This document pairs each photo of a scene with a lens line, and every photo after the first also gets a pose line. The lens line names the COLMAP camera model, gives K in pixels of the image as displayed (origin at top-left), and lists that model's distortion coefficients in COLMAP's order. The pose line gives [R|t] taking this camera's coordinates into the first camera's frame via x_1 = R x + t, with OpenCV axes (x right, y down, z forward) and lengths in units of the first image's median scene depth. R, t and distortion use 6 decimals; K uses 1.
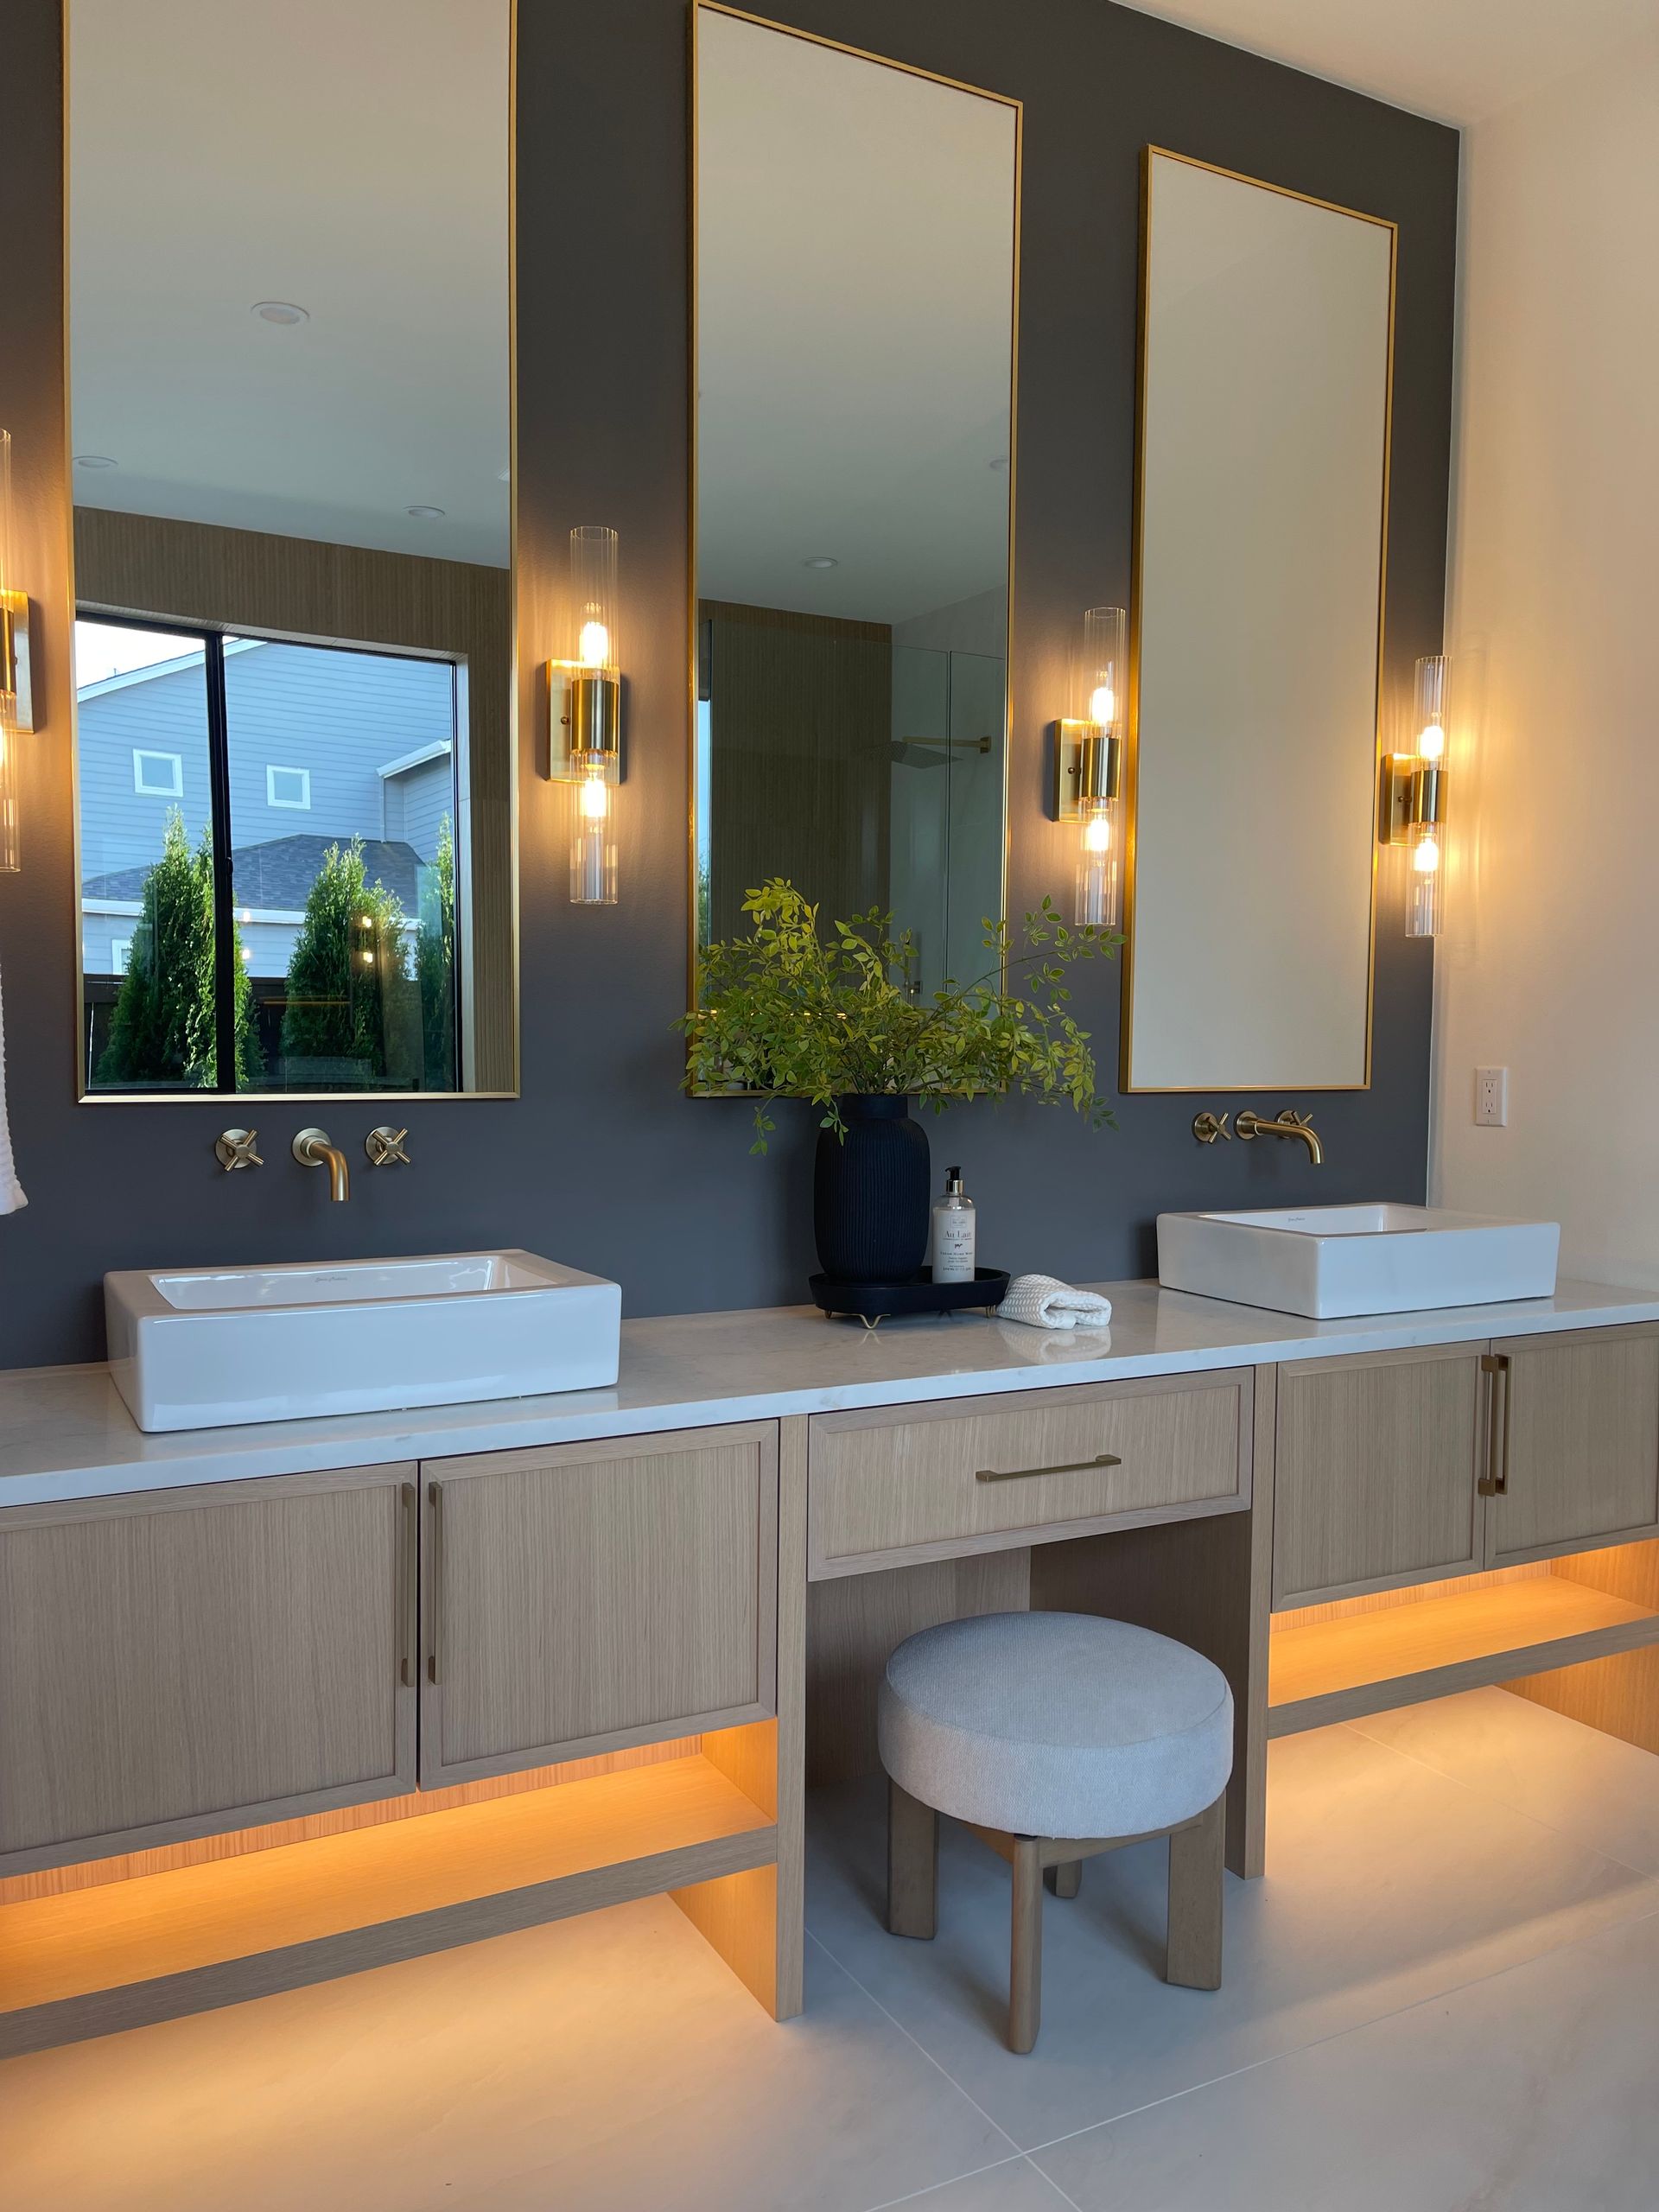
lens RADIAL K [[1664.2, 0, 823.3], [0, 1664.2, 1119.2], [0, 0, 1]] dist [0.064246, -0.083887]
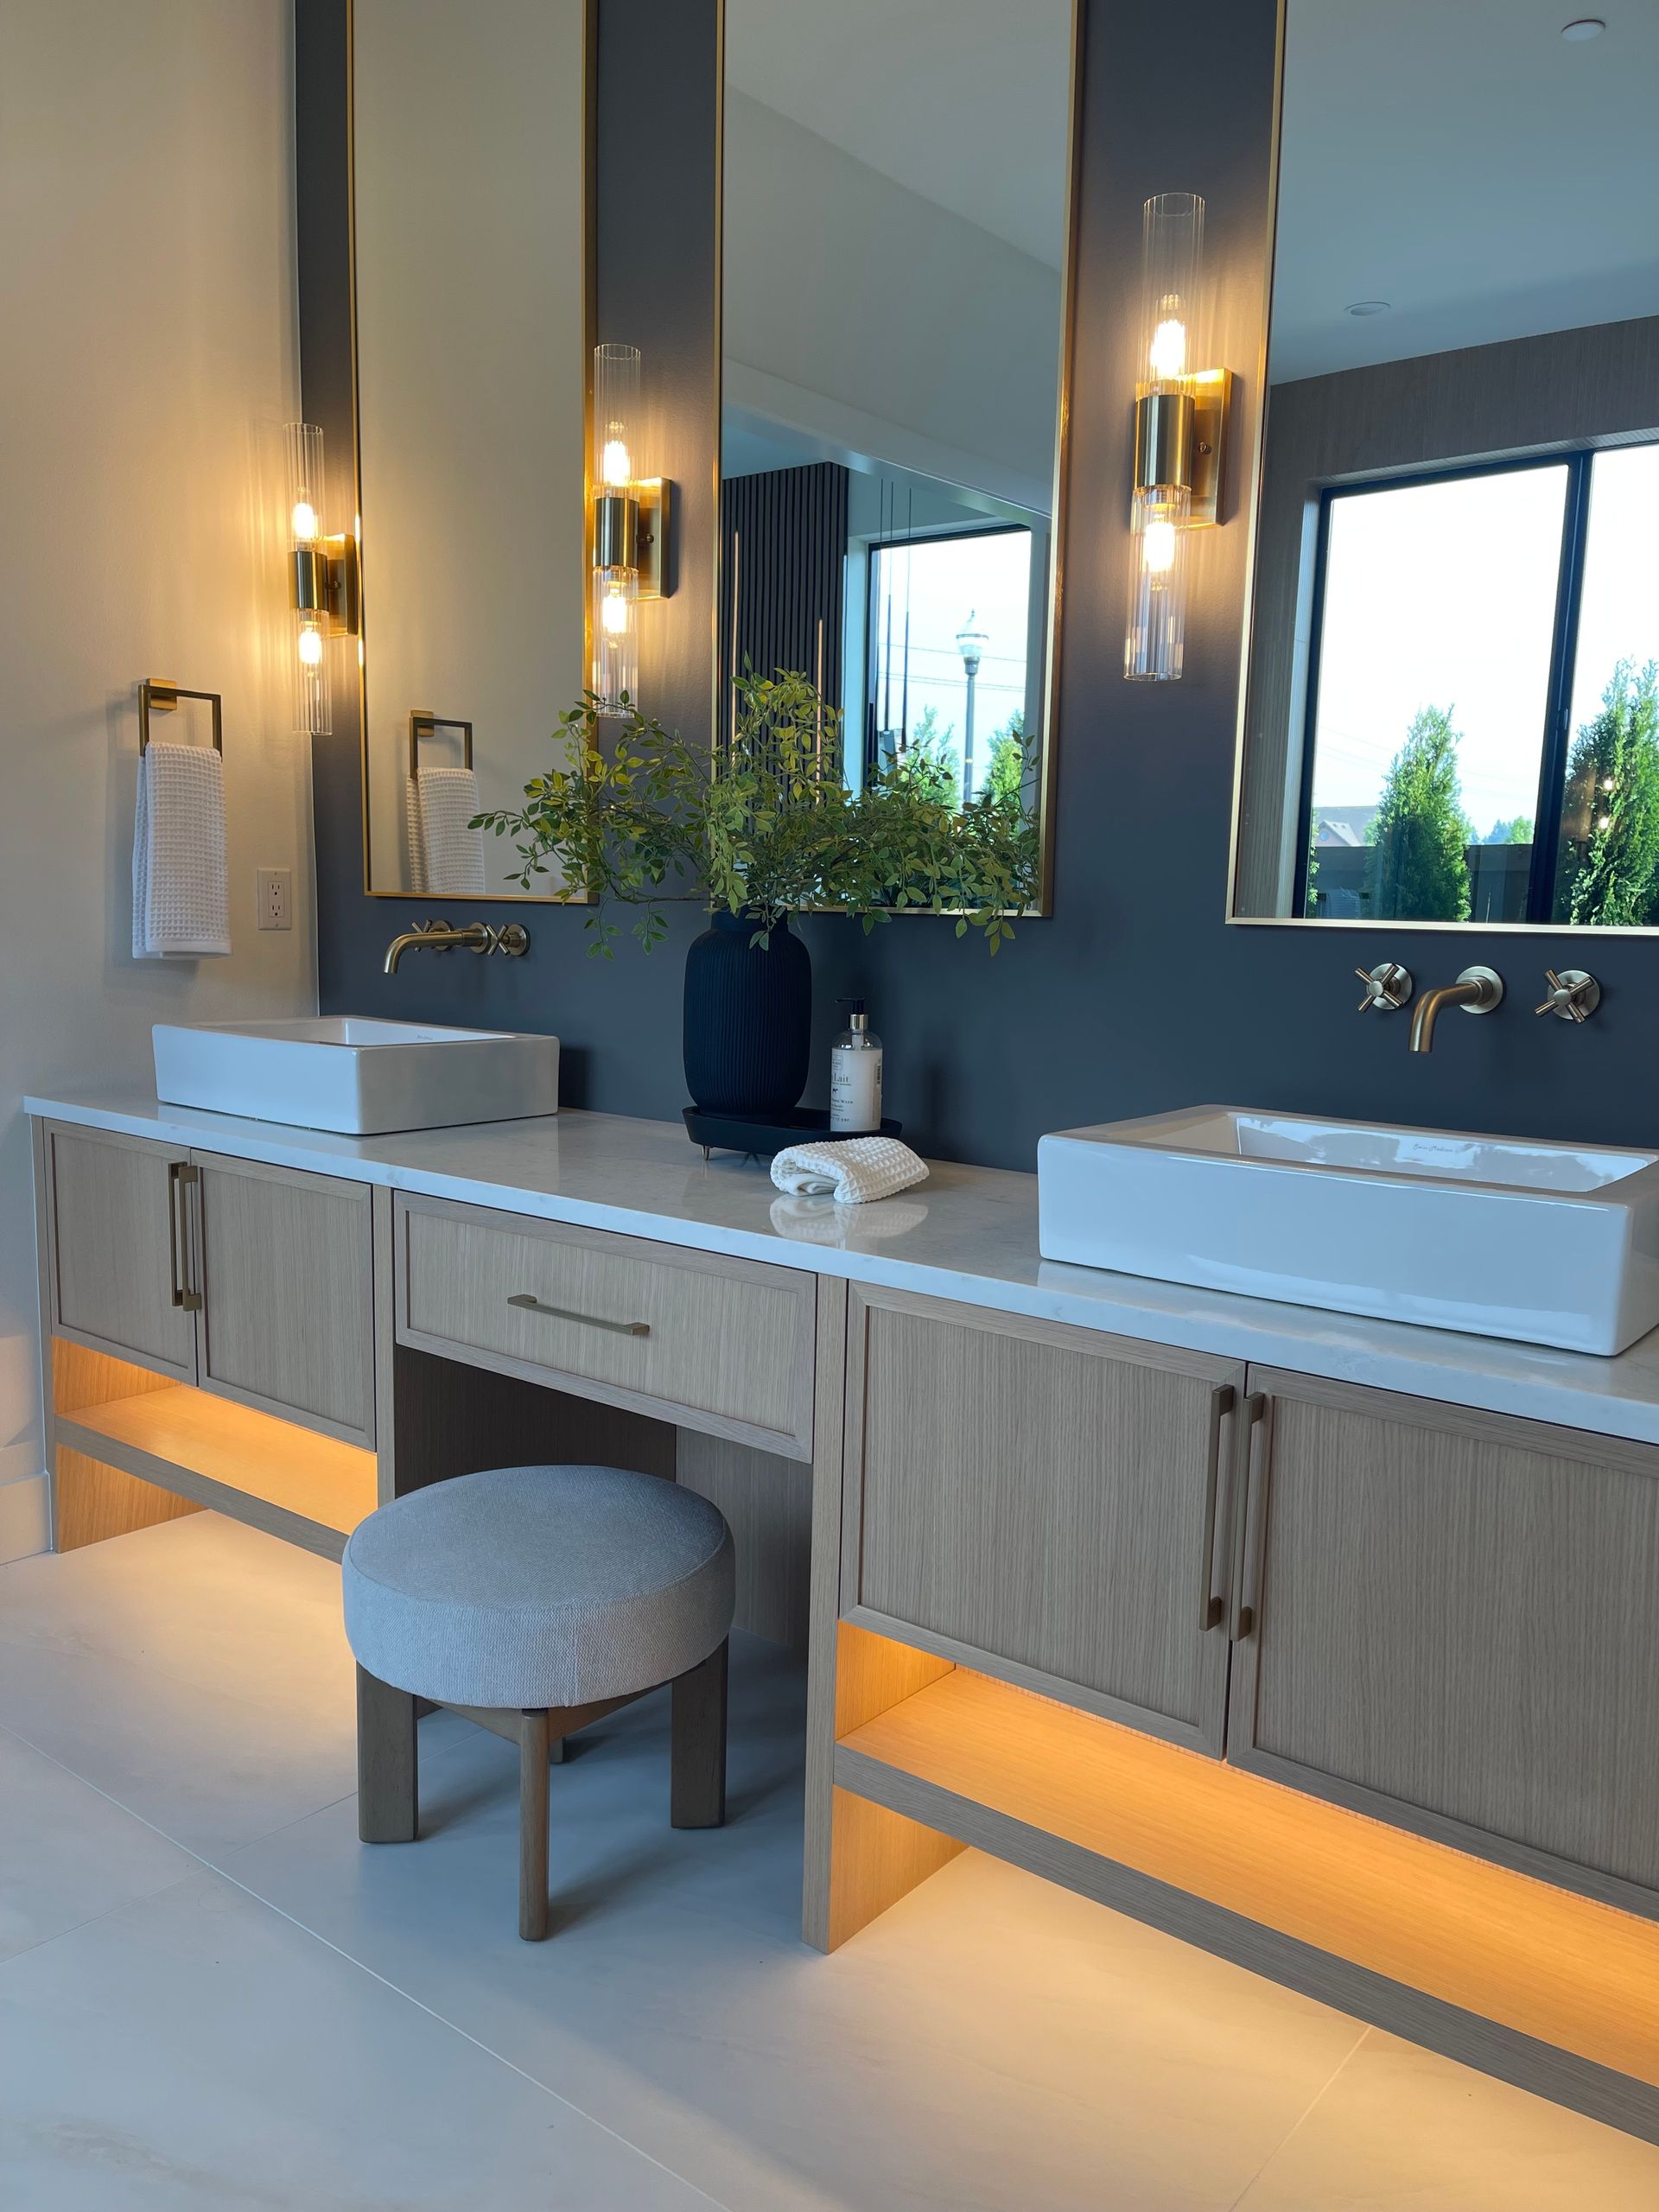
lens RADIAL K [[1664.2, 0, 823.3], [0, 1664.2, 1119.2], [0, 0, 1]] dist [0.064246, -0.083887]
pose [[0.390439, 0.121869, -0.912527, 0.920103], [-0.066552, 0.992343, 0.104054, 0.004300], [0.918220, 0.020103, 0.395560, 0.716811]]
